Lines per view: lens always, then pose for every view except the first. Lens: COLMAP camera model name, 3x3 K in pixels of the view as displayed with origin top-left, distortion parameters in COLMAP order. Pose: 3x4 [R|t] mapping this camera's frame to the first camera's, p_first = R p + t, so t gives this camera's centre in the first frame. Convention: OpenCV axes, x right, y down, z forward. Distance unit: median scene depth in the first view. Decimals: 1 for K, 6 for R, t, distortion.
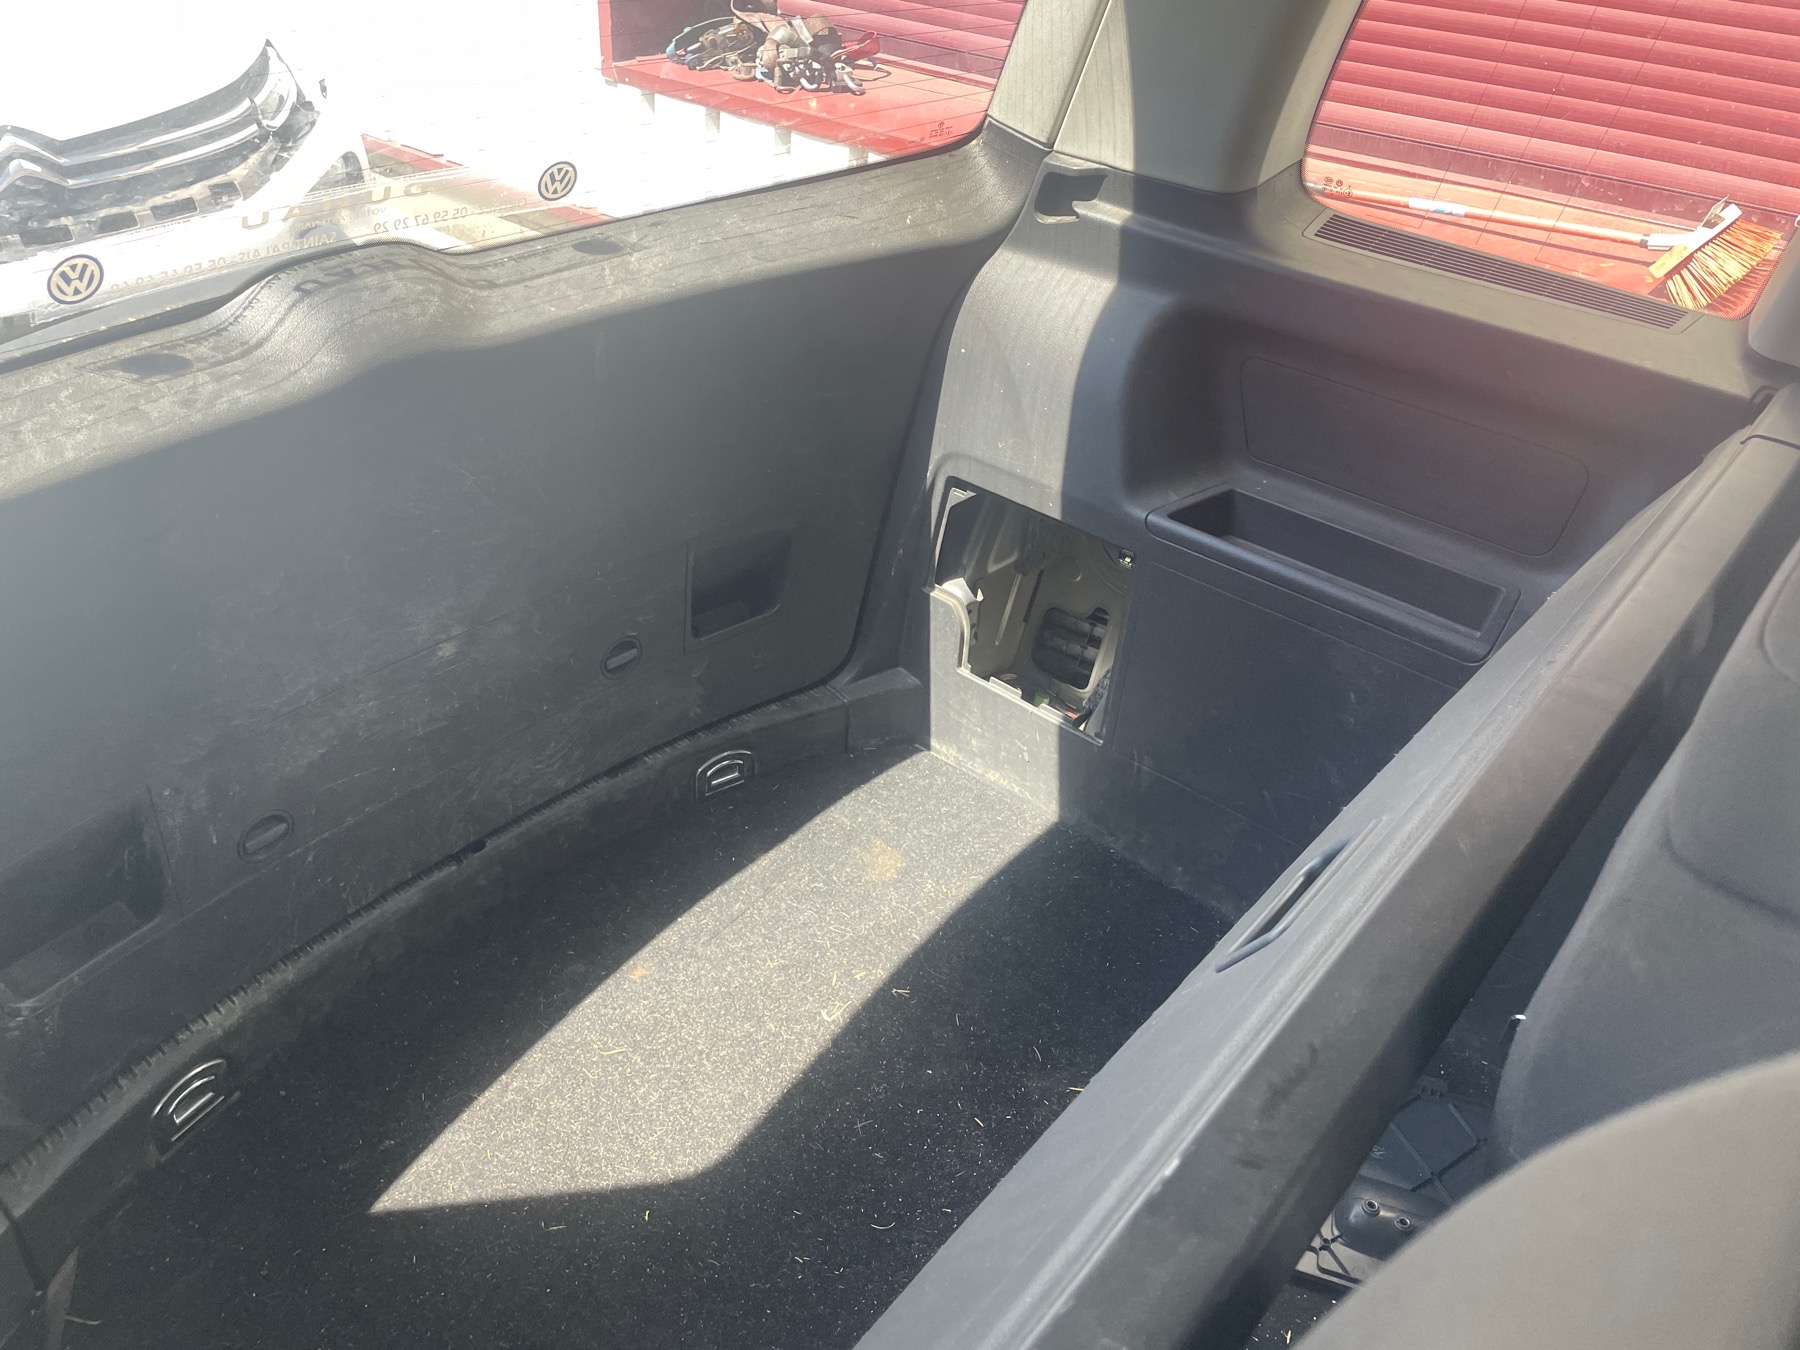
lens RADIAL K [[1374.1, 0, 900.0], [0, 1374.1, 675.0], [0, 0, 1]] dist [0.068803, -0.105369]
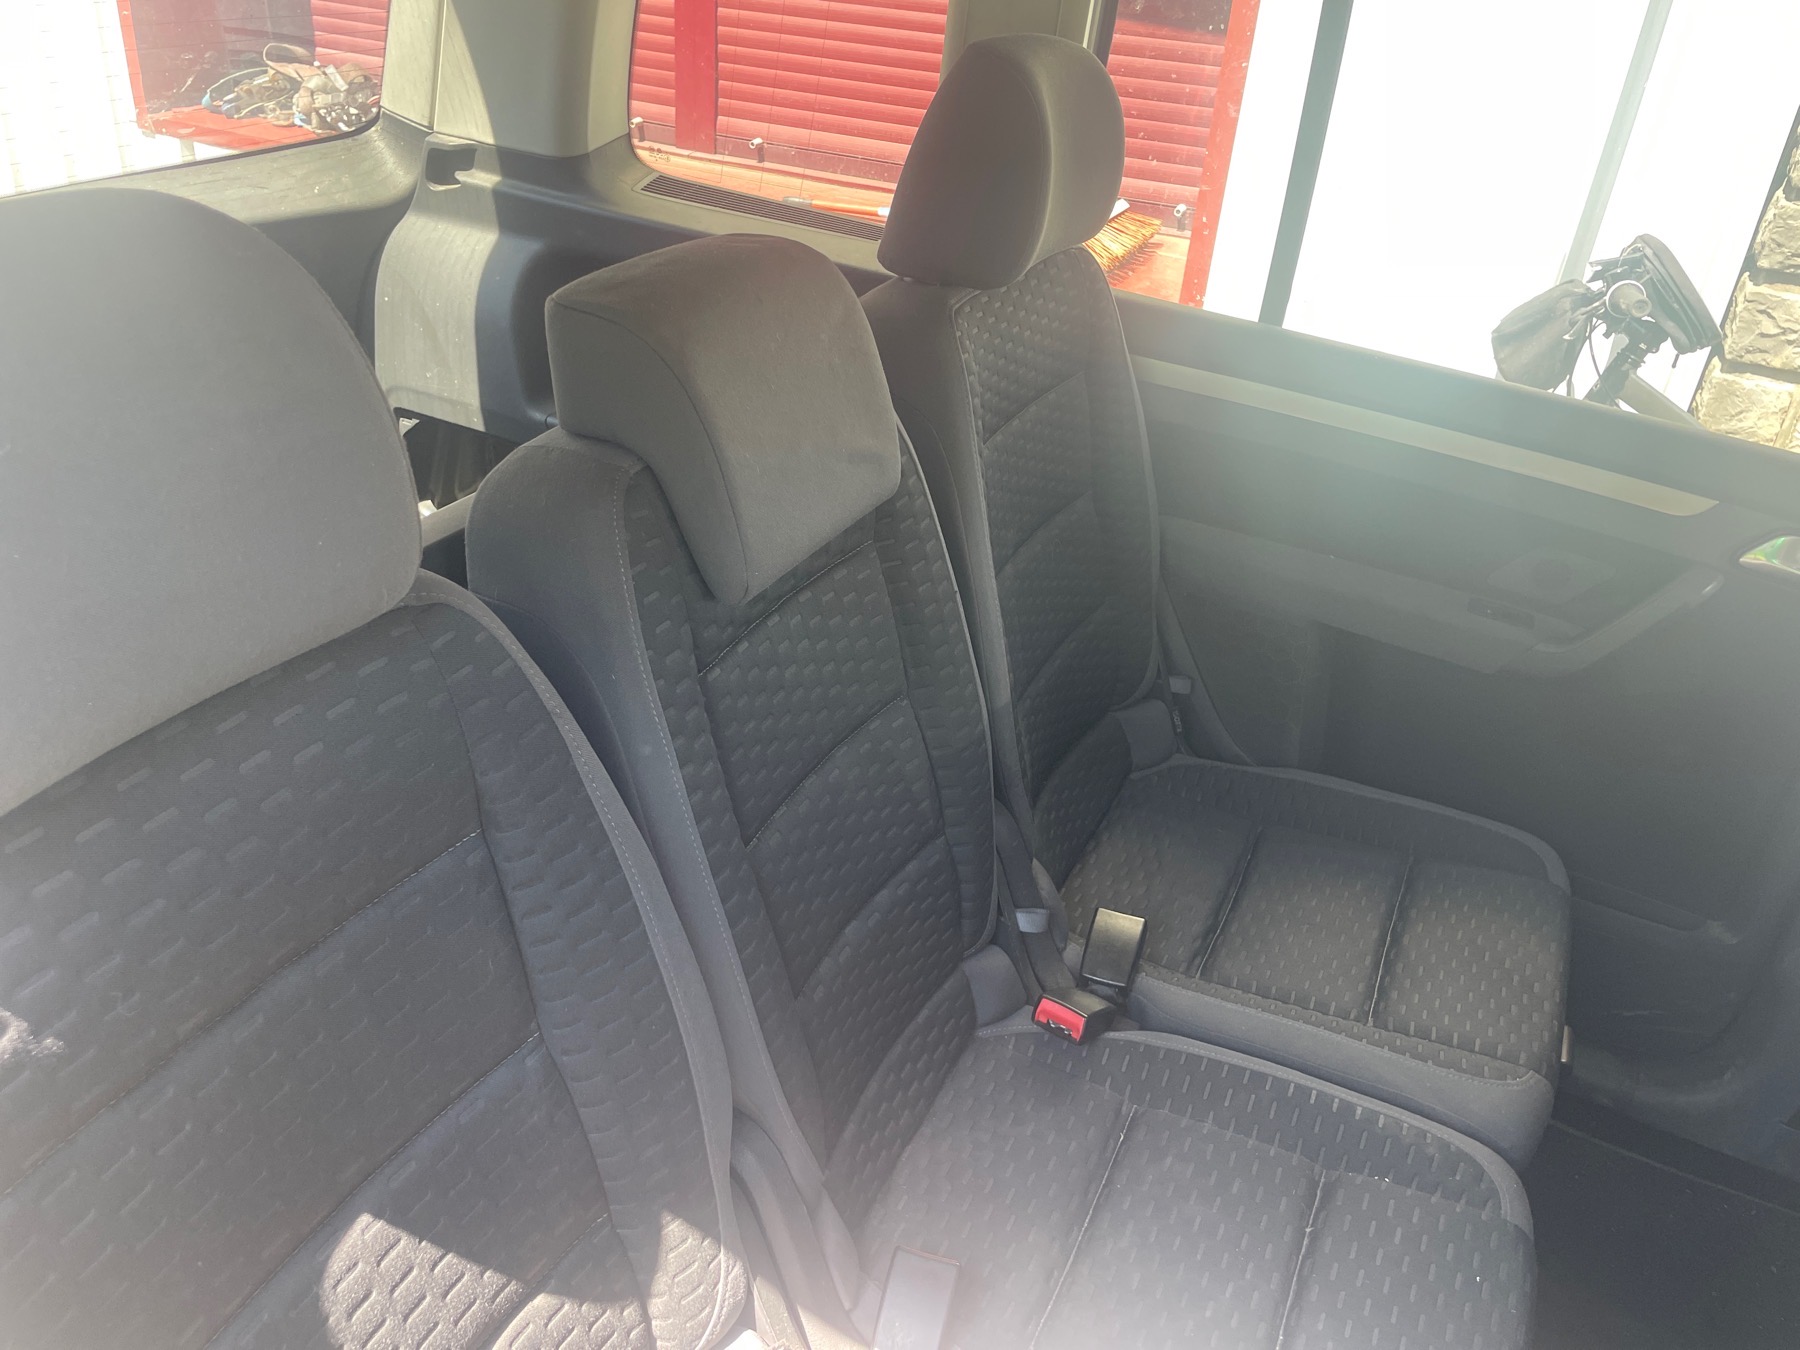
lens RADIAL K [[1351.7, 0, 895.7], [0, 1351.7, 681.1], [0, 0, 1]] dist [0.075901, -0.114005]
pose [[0.968627, -0.111555, 0.222074, 0.177075], [0.118435, 0.992801, -0.017865, 0.173035], [-0.218482, 0.043606, 0.974866, -0.251535]]
